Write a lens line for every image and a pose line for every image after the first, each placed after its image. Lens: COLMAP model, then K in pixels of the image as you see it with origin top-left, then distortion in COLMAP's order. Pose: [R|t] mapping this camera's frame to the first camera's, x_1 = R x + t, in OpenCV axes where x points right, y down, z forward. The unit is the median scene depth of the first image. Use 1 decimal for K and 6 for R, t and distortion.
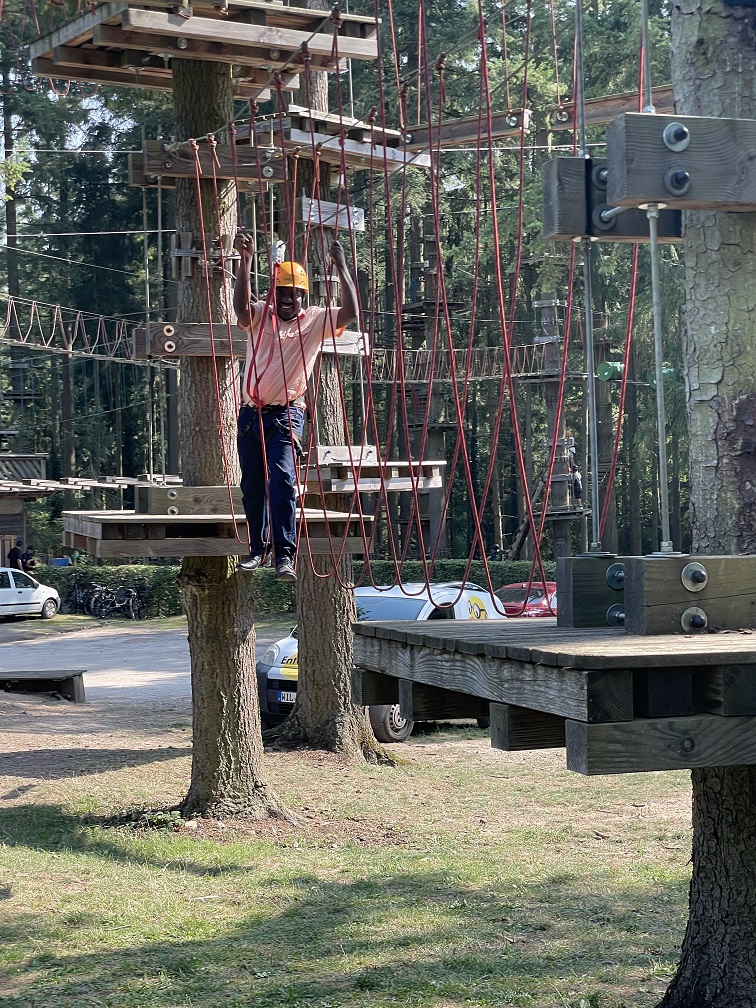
lens RADIAL K [[1582.0, 0, 440.8], [0, 1582.0, 507.2], [0, 0, 1]] dist [0.151570, -0.100414]
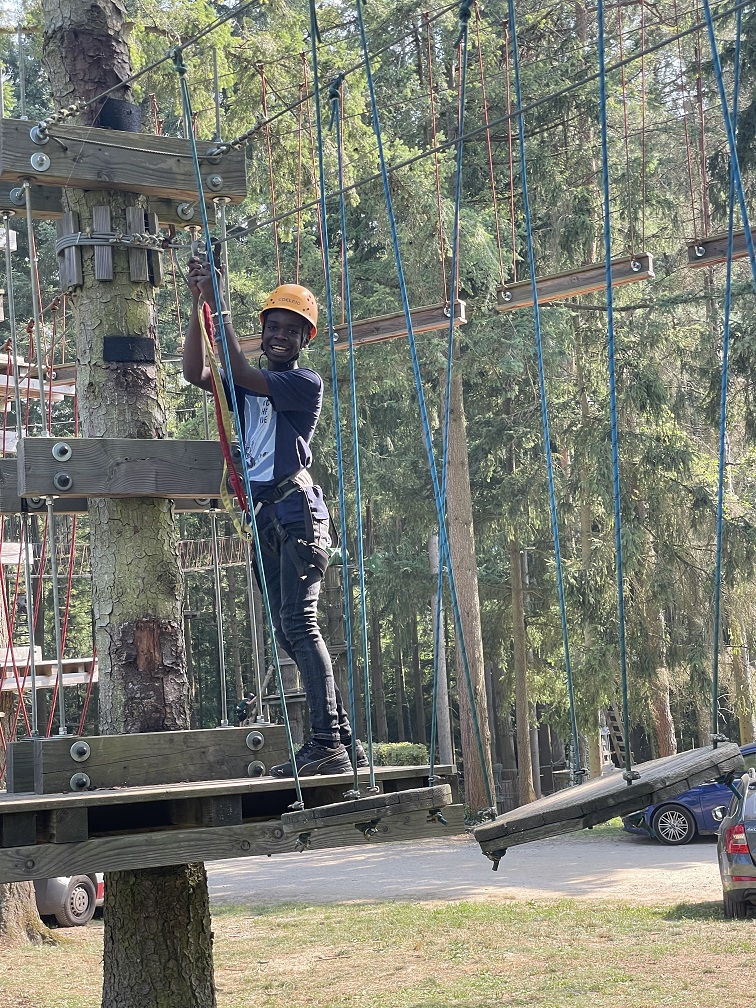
lens RADIAL K [[1634.9, 0, 378.0], [0, 1634.9, 504.0], [0, 0, 1]] dist [0.127491, -0.061294]
pose [[0.995220, -0.028412, 0.093430, 0.281602], [0.038762, 0.993076, -0.110894, -0.003091], [-0.089632, 0.113986, 0.989431, -0.504891]]
